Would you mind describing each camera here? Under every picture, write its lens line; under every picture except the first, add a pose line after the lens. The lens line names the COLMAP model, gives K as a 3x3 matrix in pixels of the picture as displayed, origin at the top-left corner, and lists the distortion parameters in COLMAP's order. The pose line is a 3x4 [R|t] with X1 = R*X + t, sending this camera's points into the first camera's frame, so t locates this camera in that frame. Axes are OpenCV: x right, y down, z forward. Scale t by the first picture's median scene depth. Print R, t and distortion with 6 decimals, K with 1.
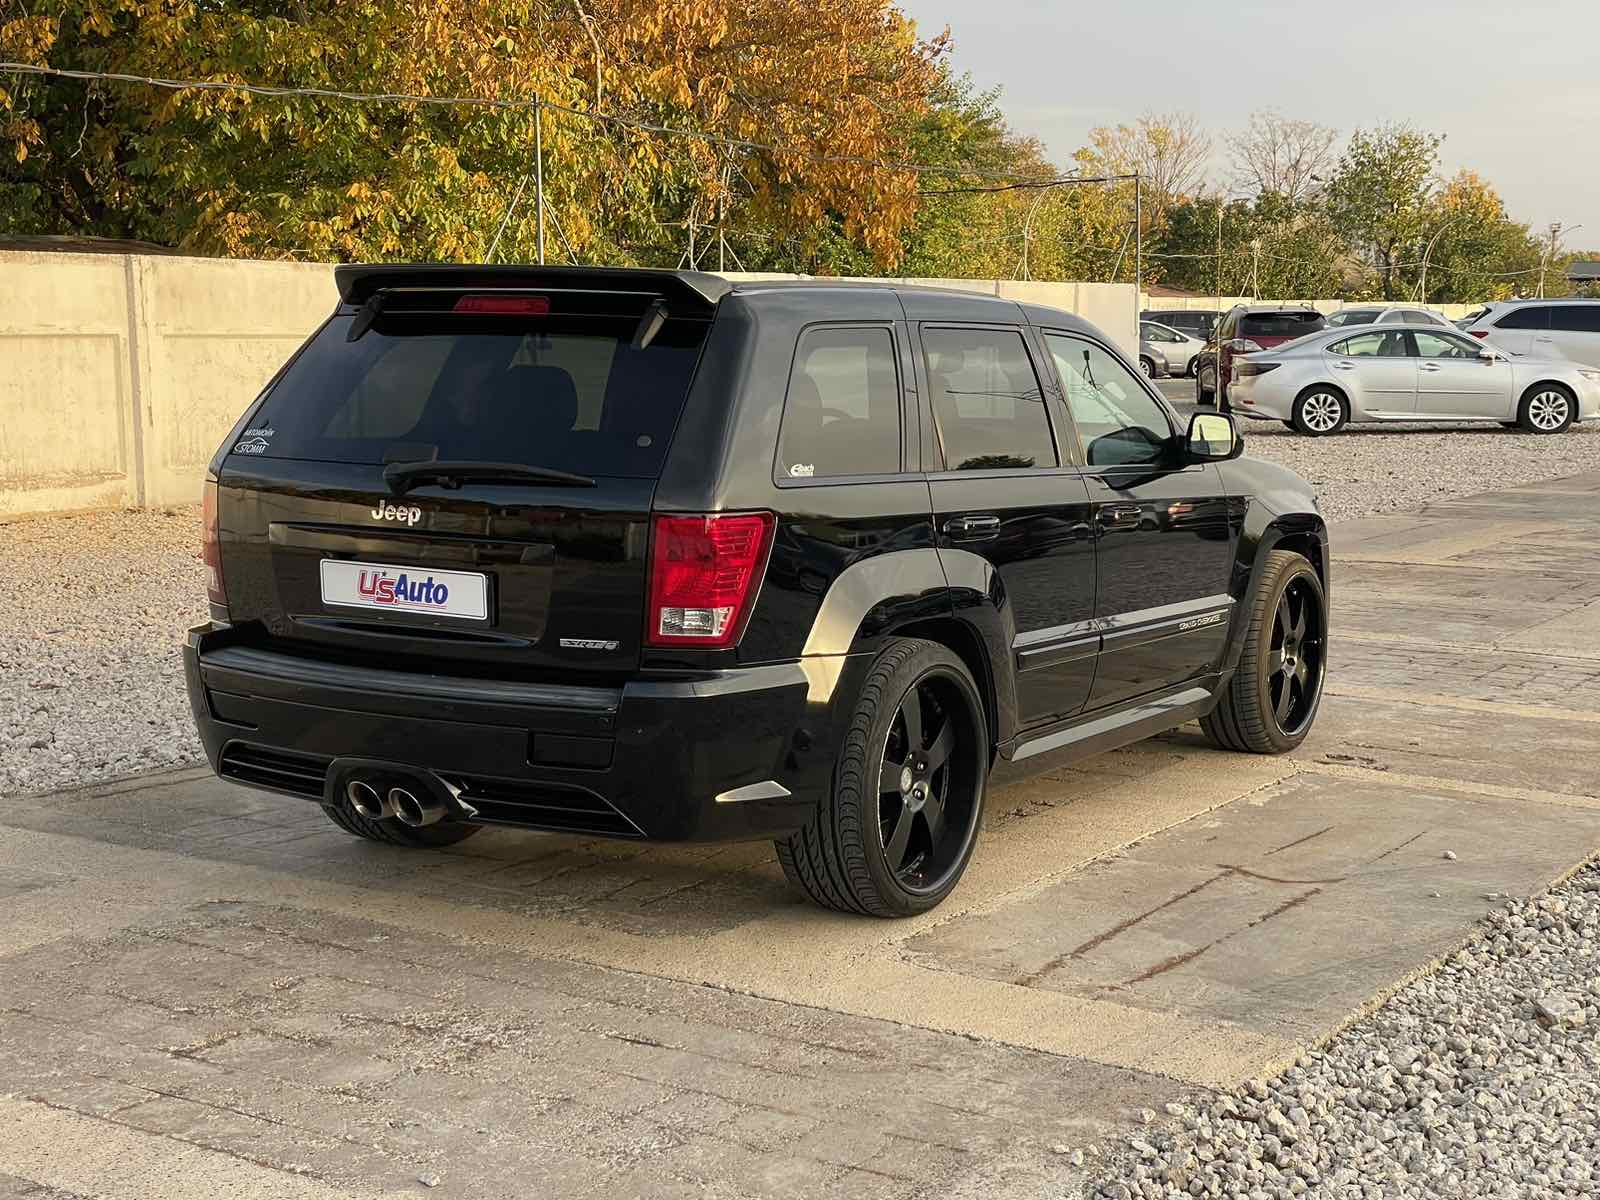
lens RADIAL K [[2397.0, 0, 792.9], [0, 2397.0, 590.2], [0, 0, 1]] dist [0.107168, 0.000000]
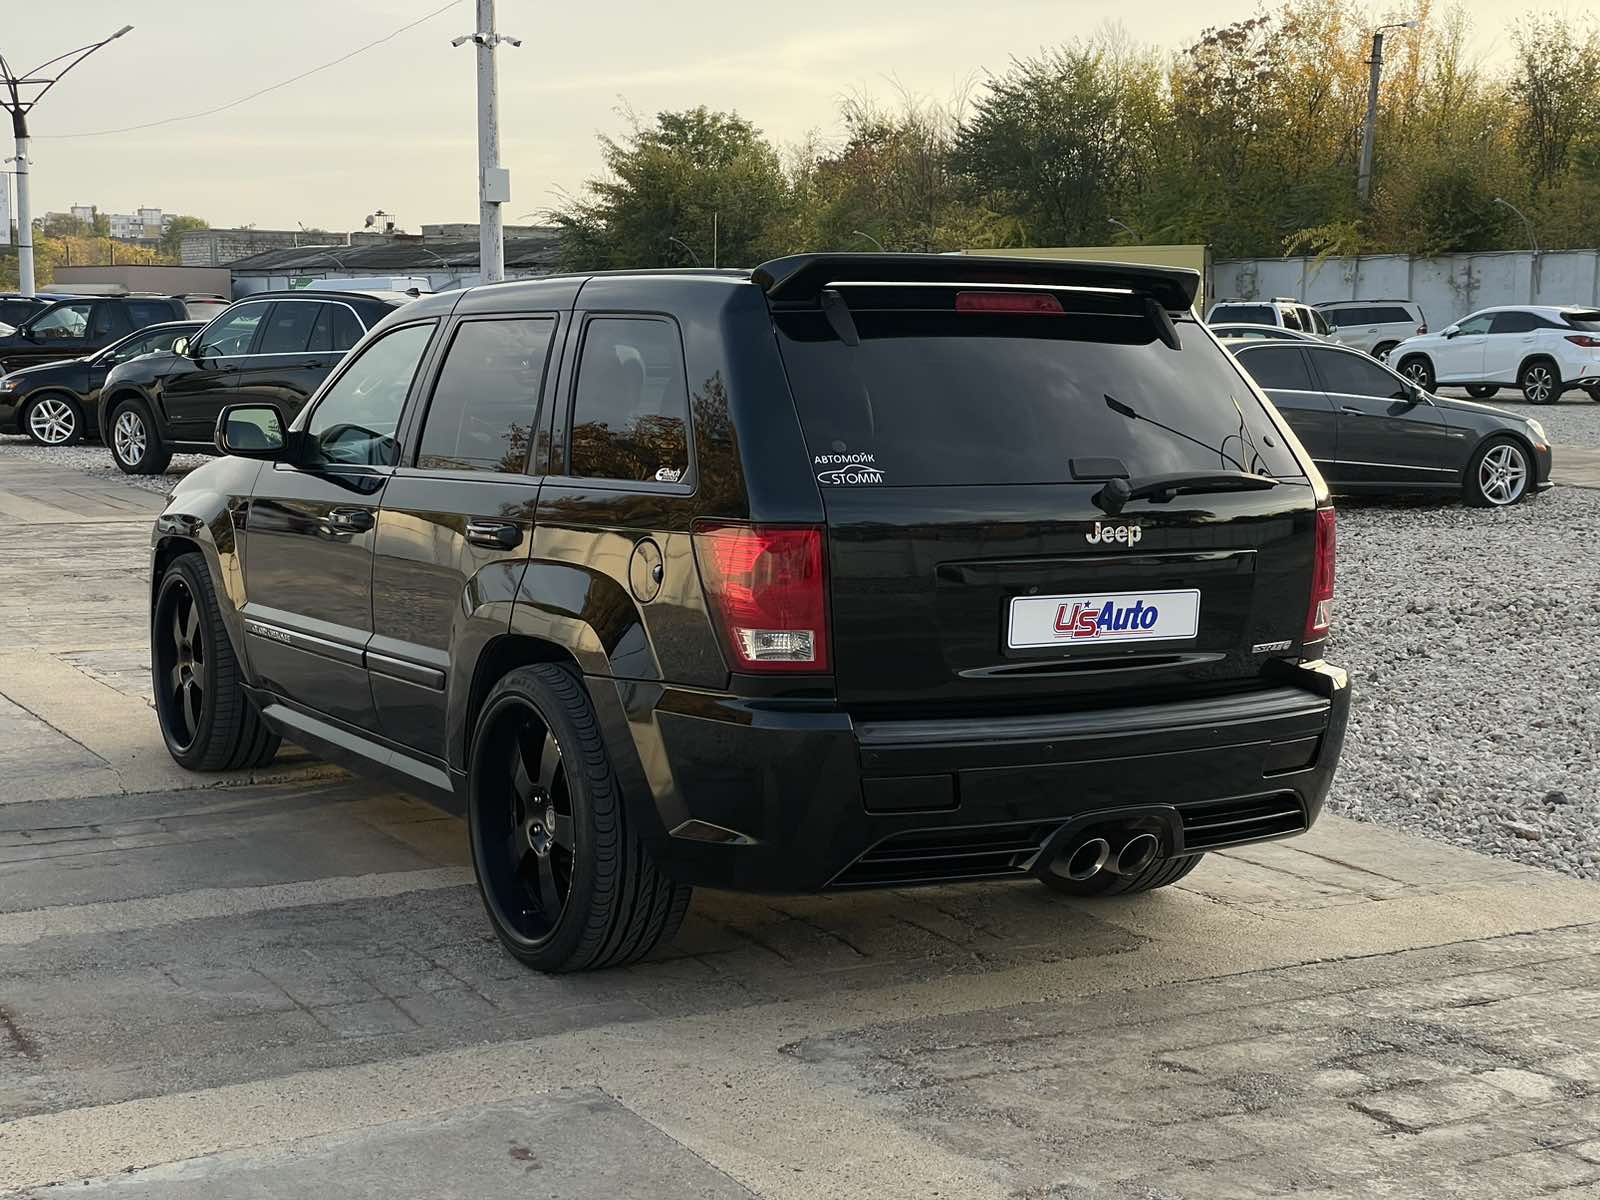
lens RADIAL K [[2397.0, 0, 816.1], [0, 2397.0, 615.8], [0, 0, 1]] dist [0.107168, 0.000000]
pose [[0.462569, -0.104408, 0.880414, -0.979089], [0.091921, 0.993338, 0.069504, -0.072031], [-0.881805, 0.048778, 0.469085, 0.653816]]
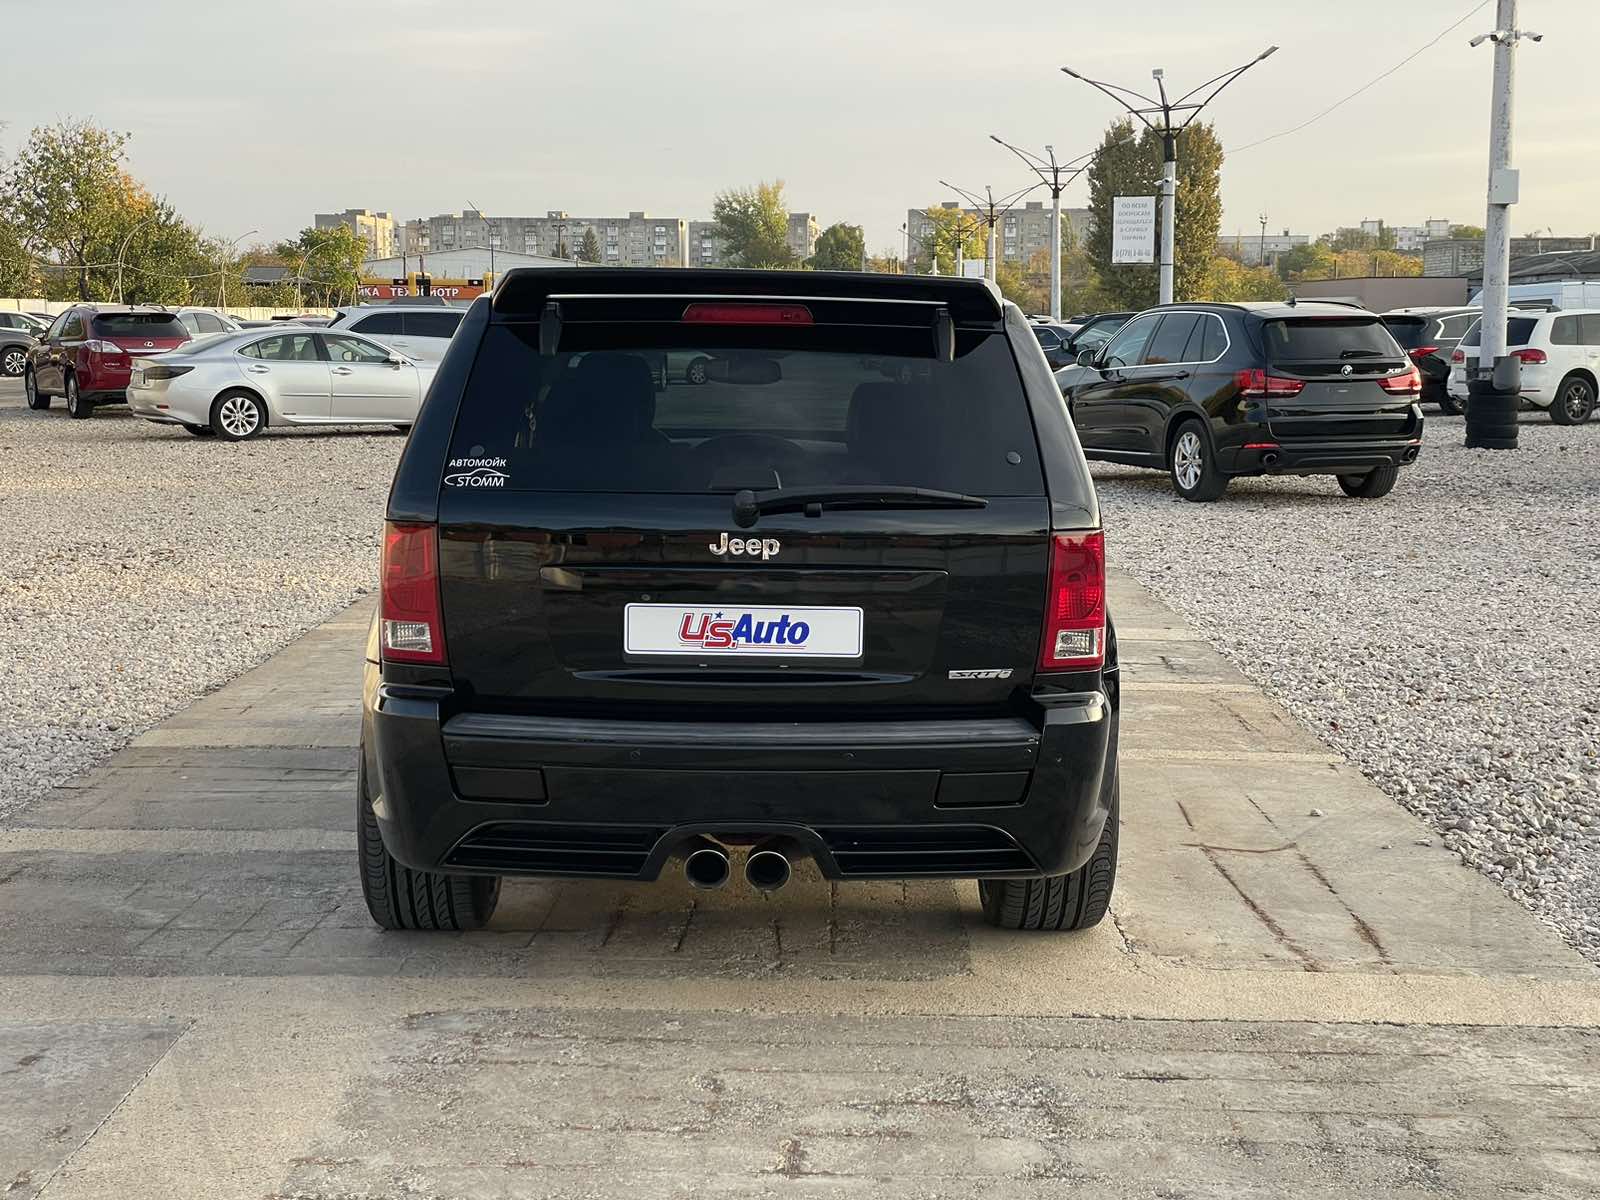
lens RADIAL K [[2397.0, 0, 807.9], [0, 2397.0, 608.9], [0, 0, 1]] dist [0.107168, 0.000000]
pose [[0.840642, -0.060380, 0.538216, -0.606928], [0.056573, 0.998119, 0.023613, -0.027604], [-0.538629, 0.010599, 0.842476, 0.225079]]
